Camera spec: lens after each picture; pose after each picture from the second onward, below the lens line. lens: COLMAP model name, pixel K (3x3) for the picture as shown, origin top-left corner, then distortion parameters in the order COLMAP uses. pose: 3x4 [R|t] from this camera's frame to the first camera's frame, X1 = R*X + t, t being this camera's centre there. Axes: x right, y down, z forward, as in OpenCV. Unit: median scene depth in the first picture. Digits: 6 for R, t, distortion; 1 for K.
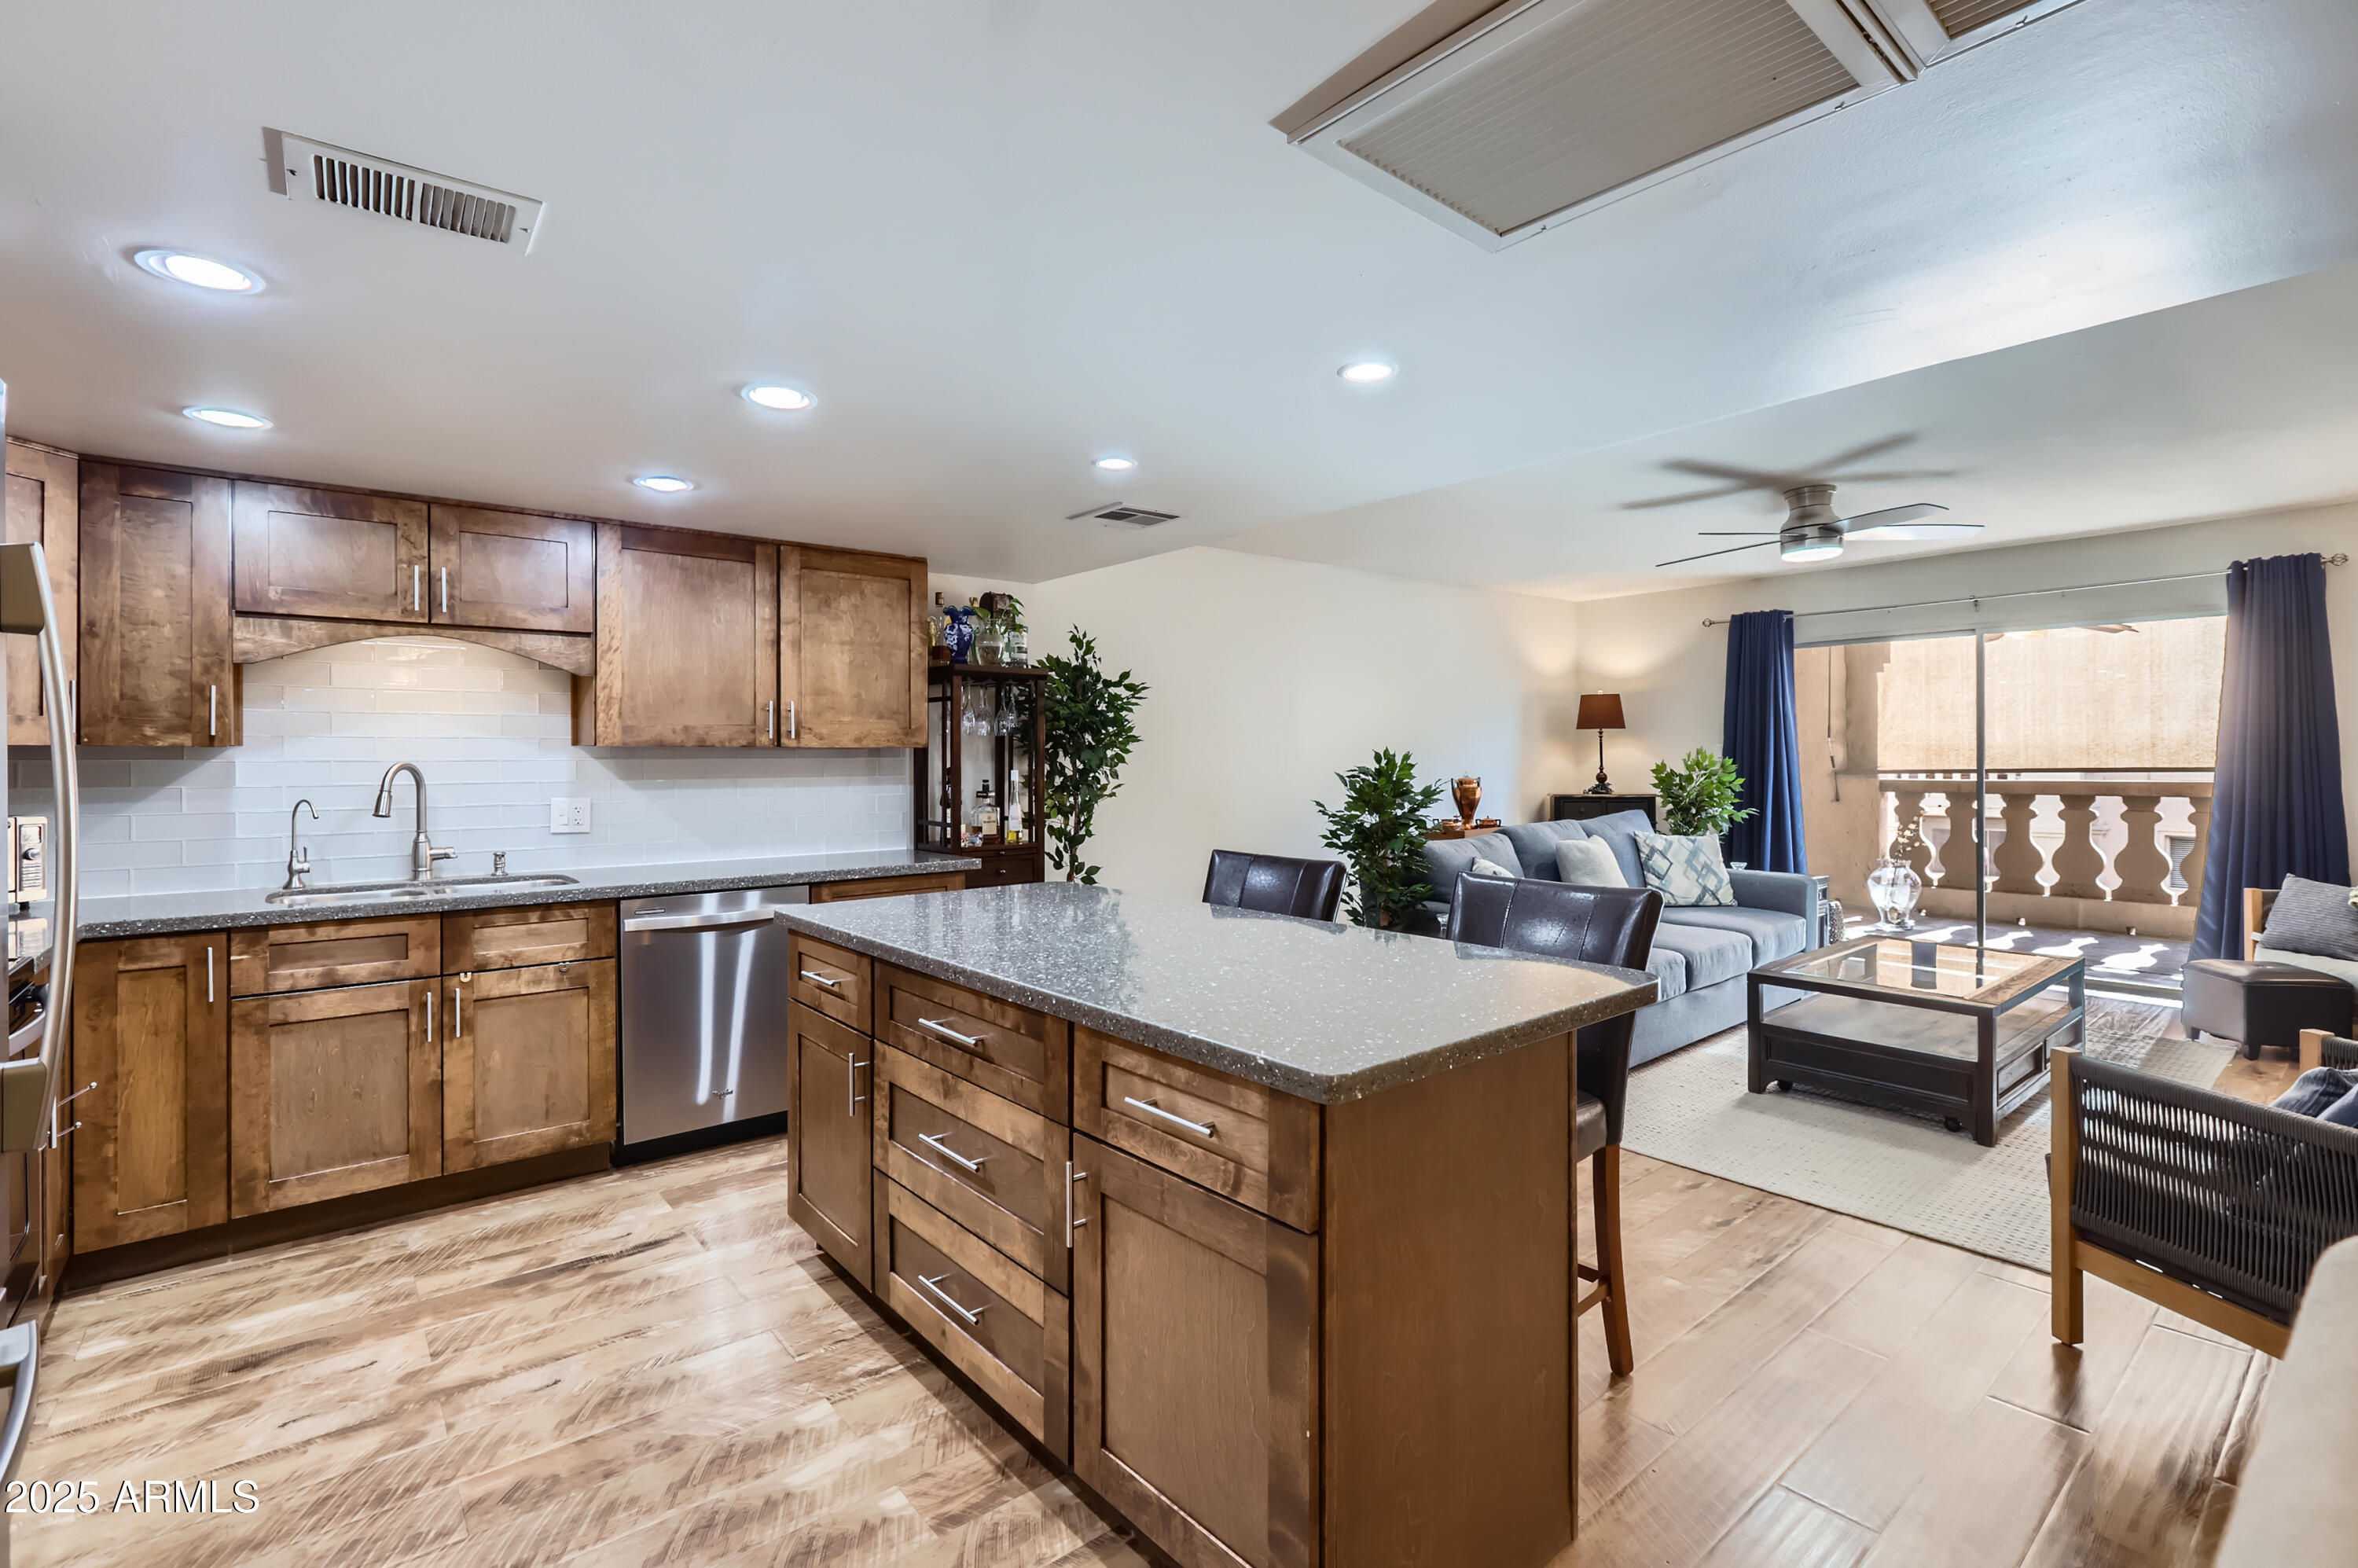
lens RADIAL K [[1071.9, 0, 1173.5], [0, 1071.9, 763.2], [0, 0, 1]] dist [-0.004992, -0.000579]
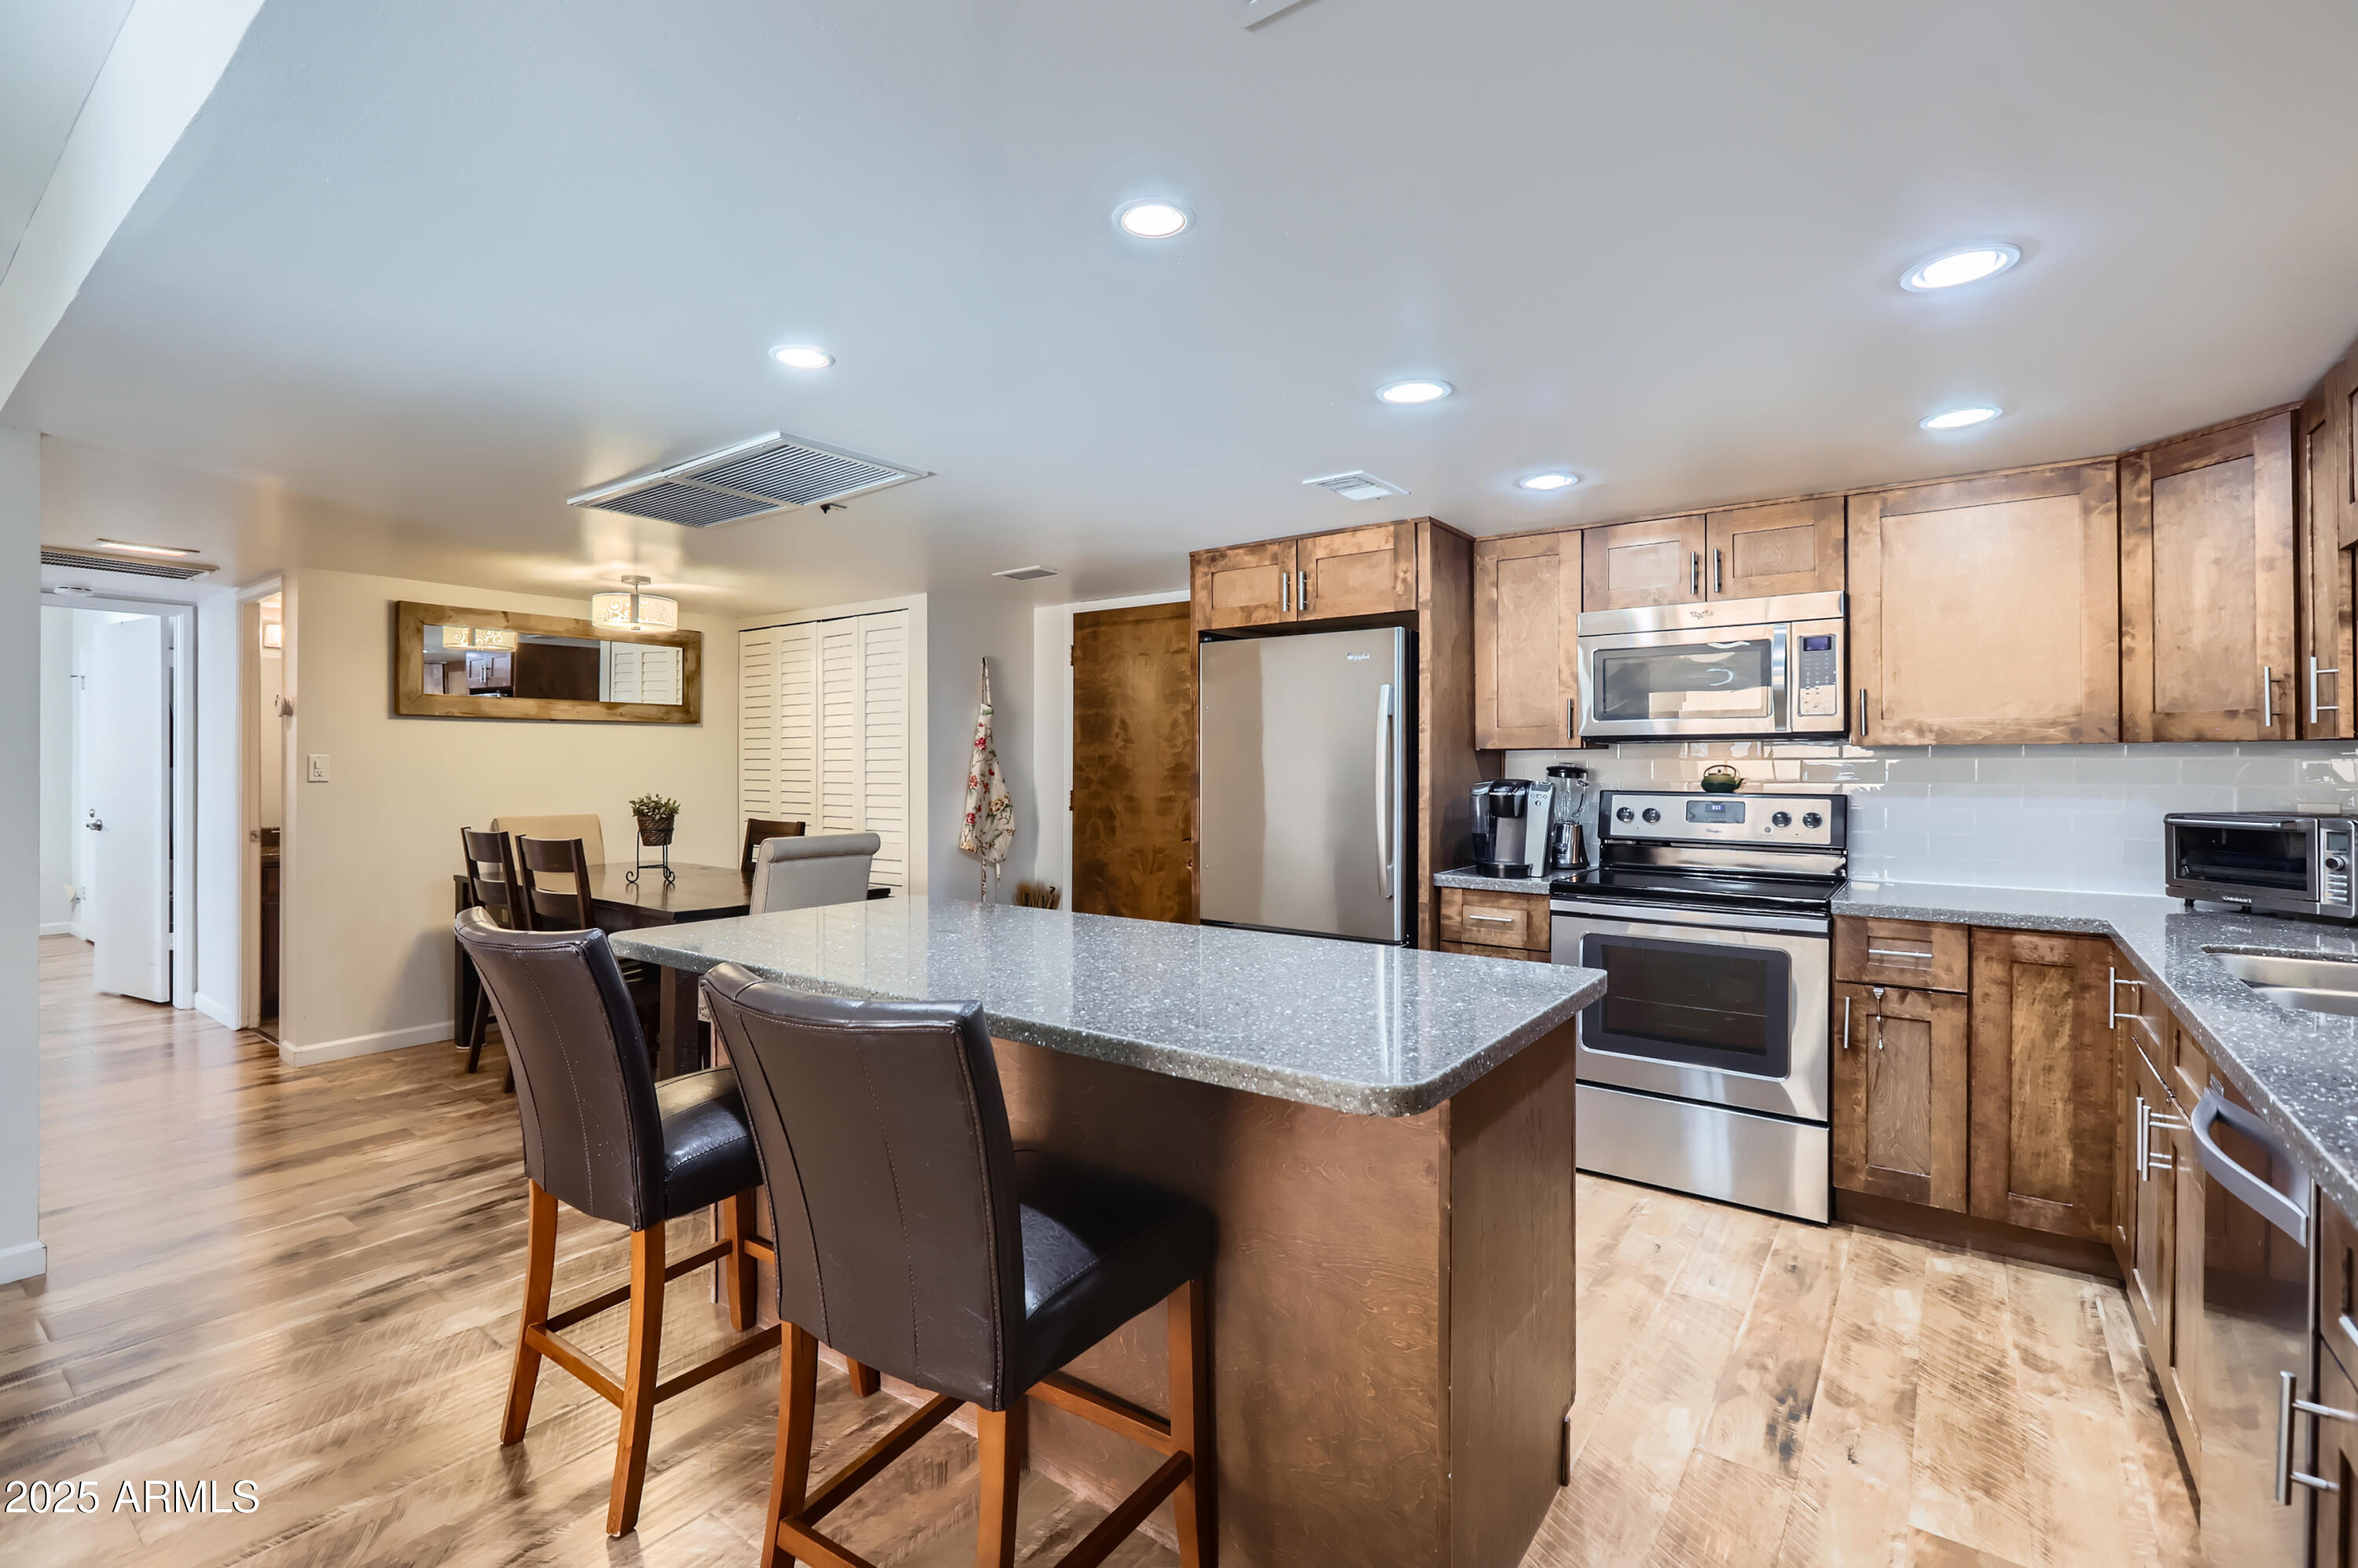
lens RADIAL K [[1071.9, 0, 1158.8], [0, 1071.9, 774.0], [0, 0, 1]] dist [-0.004992, -0.000579]
pose [[-0.973795, 0.003529, -0.227398, 0.052366], [-0.000237, 0.999863, 0.016533, -0.002068], [0.227426, 0.016154, -0.973661, 1.210897]]
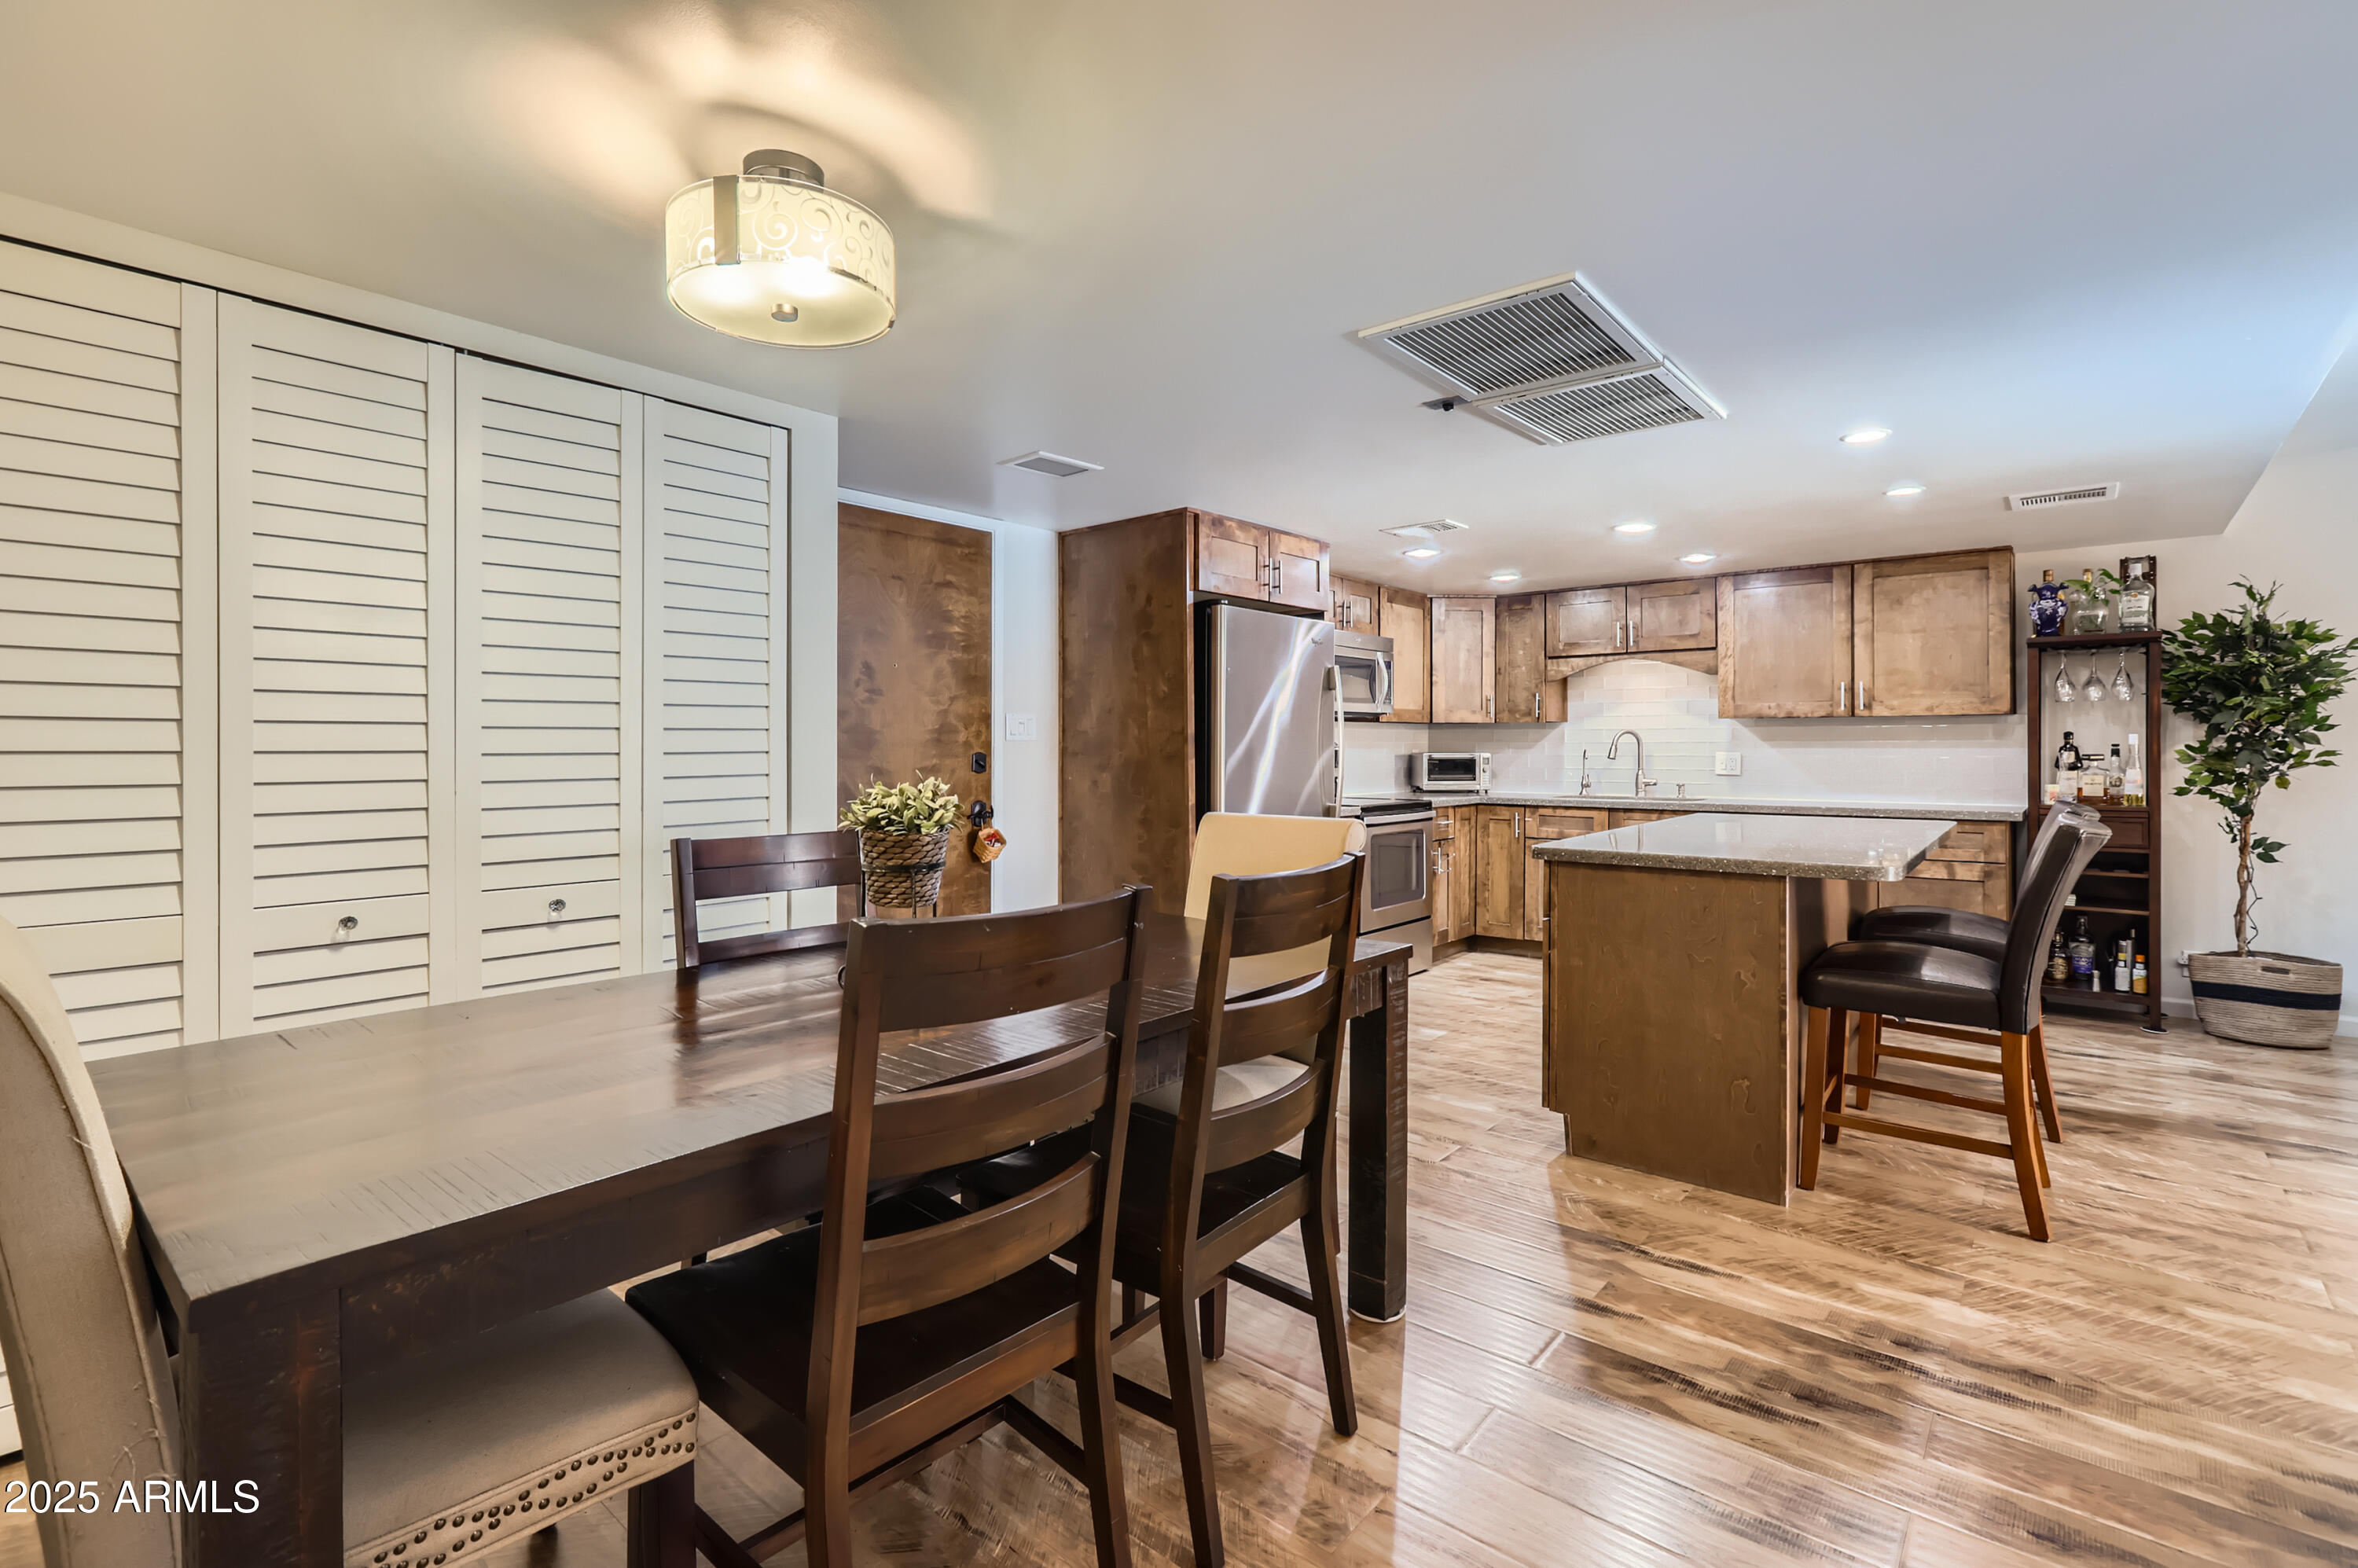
lens RADIAL K [[1071.9, 0, 1176.7], [0, 1071.9, 759.8], [0, 0, 1]] dist [-0.004992, -0.000579]
pose [[0.179131, 0.012684, -0.983744, 0.828538], [-0.005042, 0.999916, 0.011975, 0.028452], [0.983812, 0.002815, 0.179179, -0.067227]]
